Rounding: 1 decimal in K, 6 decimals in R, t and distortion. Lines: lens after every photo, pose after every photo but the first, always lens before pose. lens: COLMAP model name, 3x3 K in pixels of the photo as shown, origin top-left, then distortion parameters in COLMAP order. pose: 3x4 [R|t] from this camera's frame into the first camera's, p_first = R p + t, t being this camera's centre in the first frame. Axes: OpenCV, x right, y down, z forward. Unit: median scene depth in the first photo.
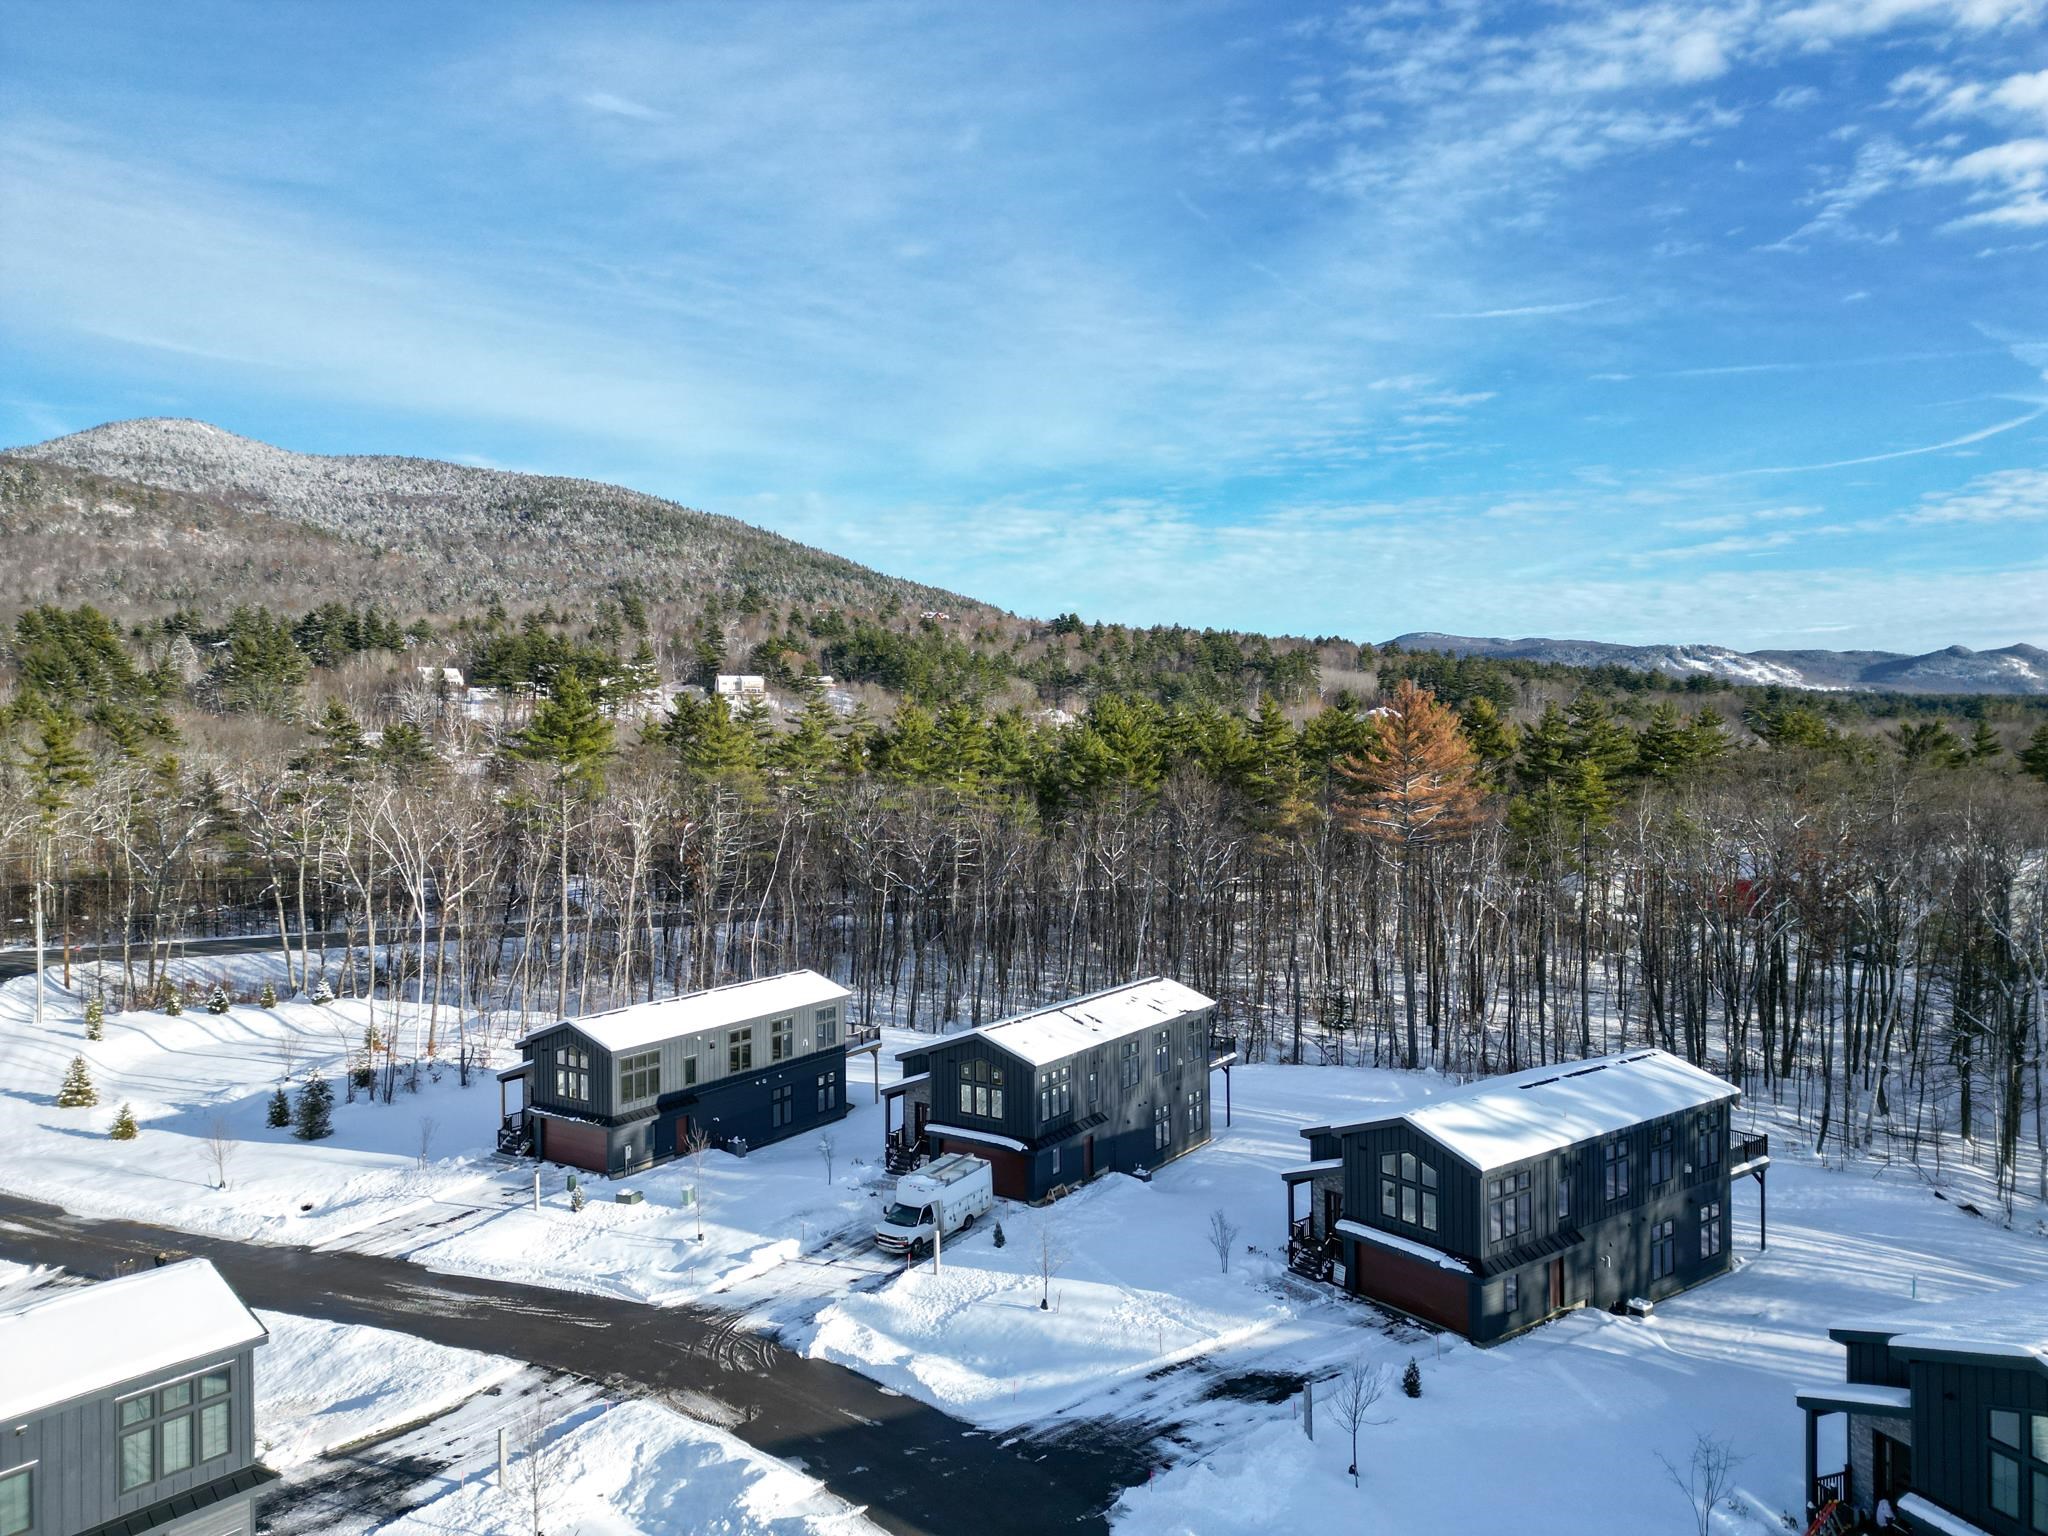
lens RADIAL K [[1425.8, 0, 1016.3], [0, 1425.8, 766.9], [0, 0, 1]] dist [0.080383, -0.073781]
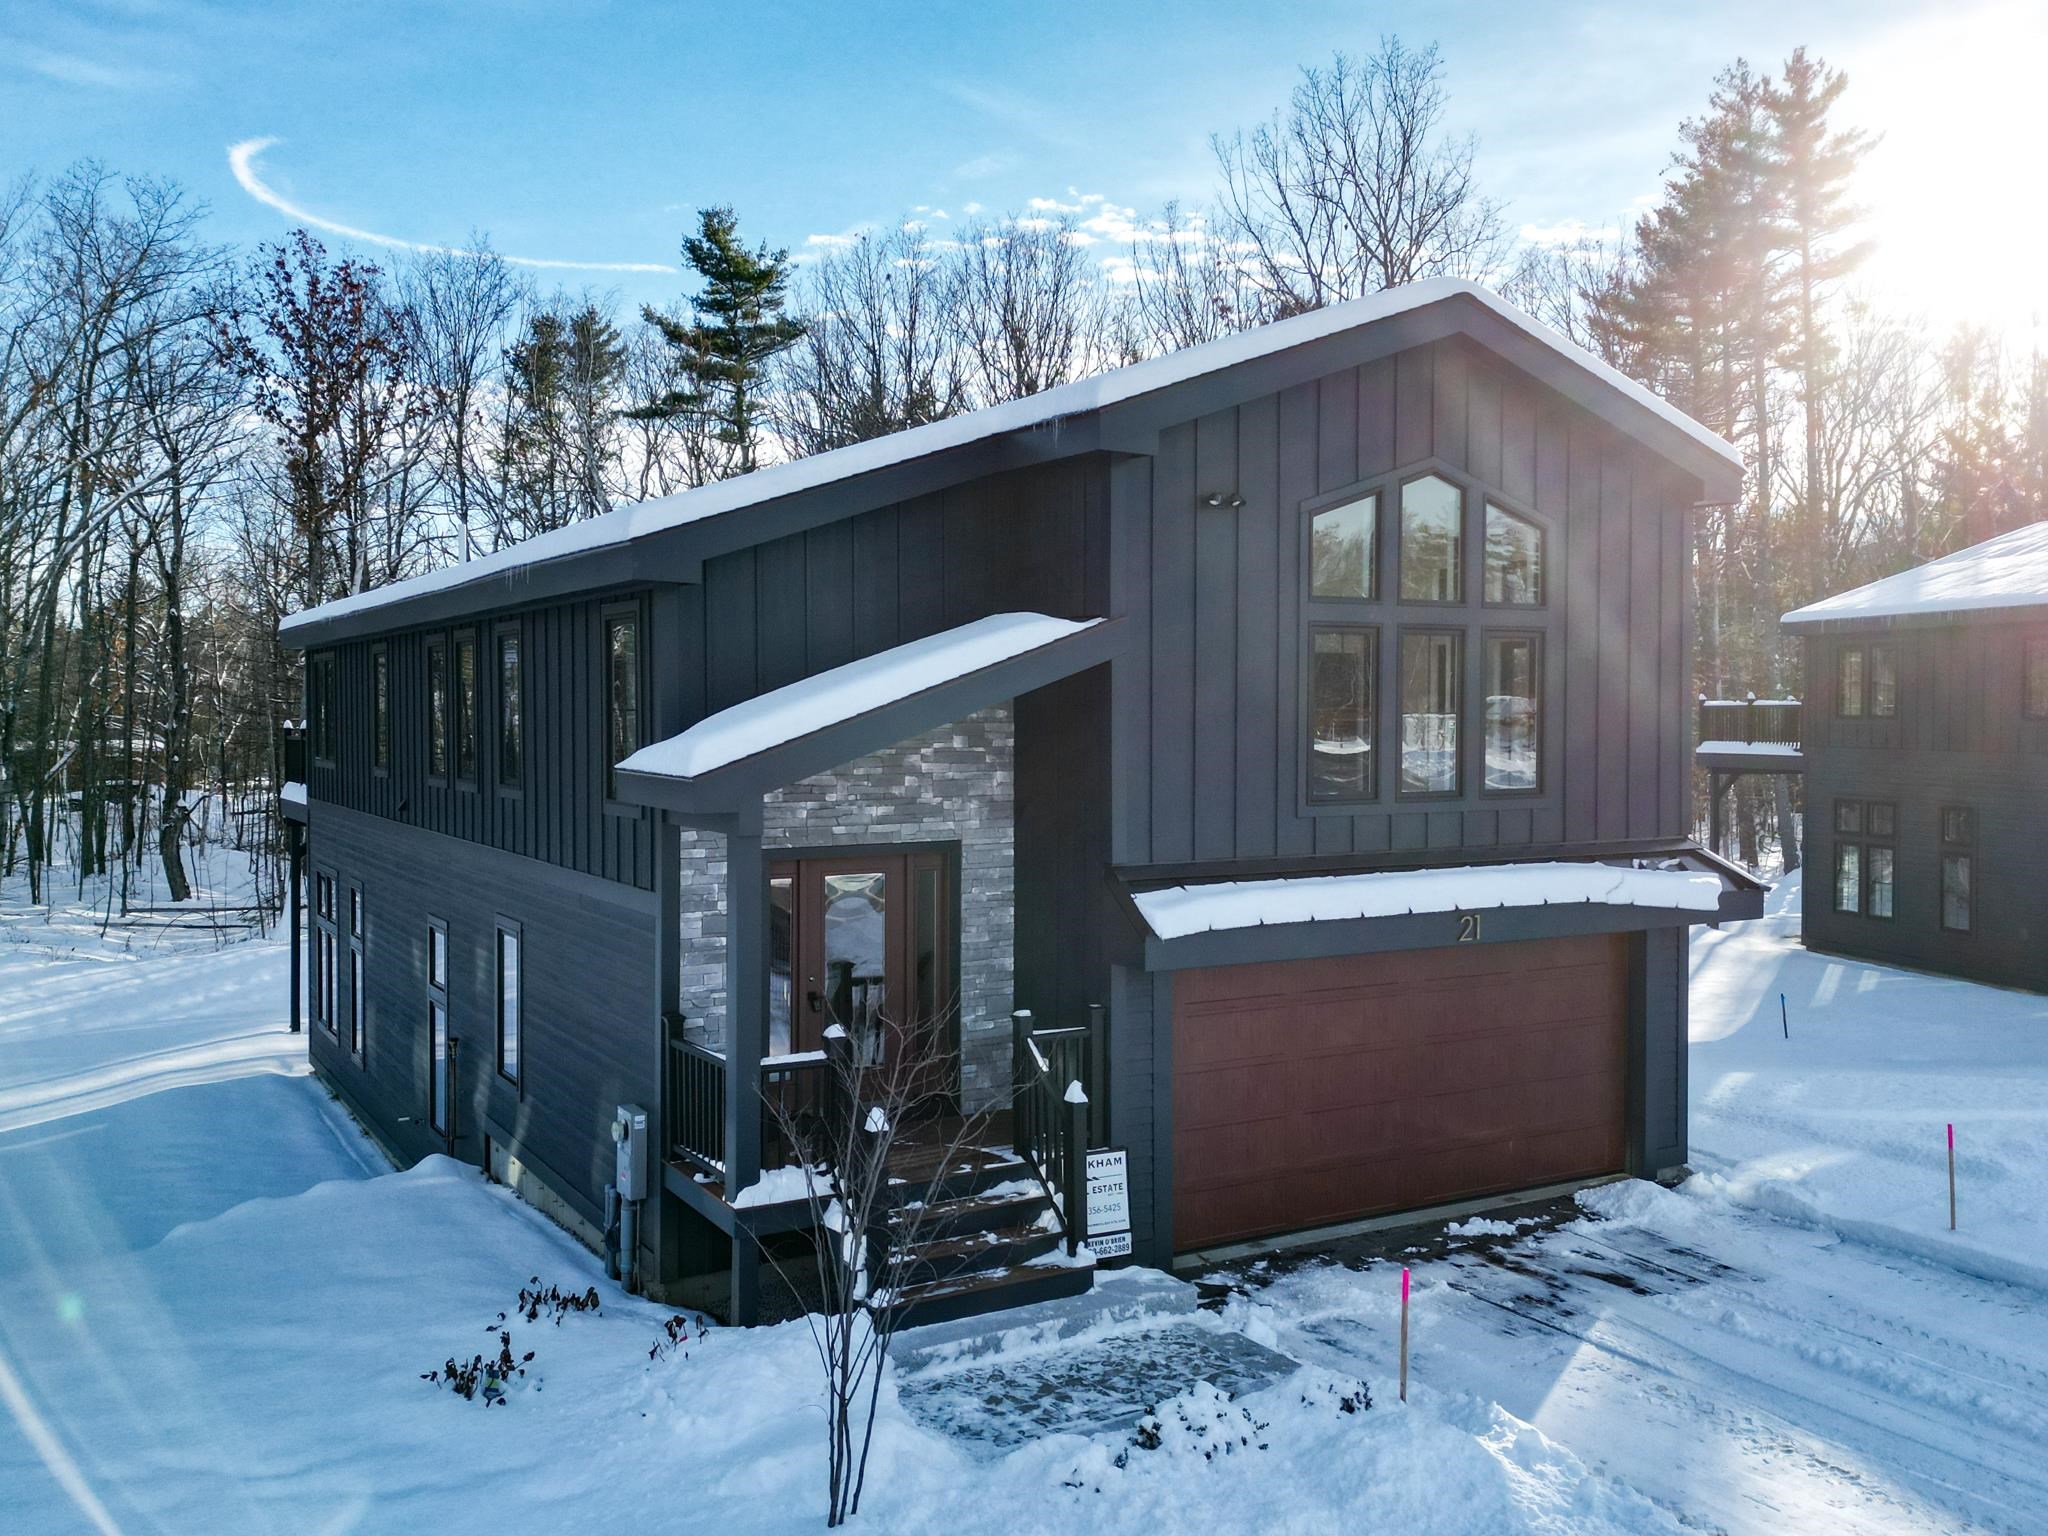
lens RADIAL K [[1734.6, 0, 1030.1], [0, 1734.6, 745.7], [0, 0, 1]] dist [0.084673, -0.166840]
pose [[0.116988, -0.014351, 0.993030, 0.003220], [0.020093, 0.999725, 0.012081, 0.260034], [-0.992930, 0.018540, 0.117244, 0.879614]]
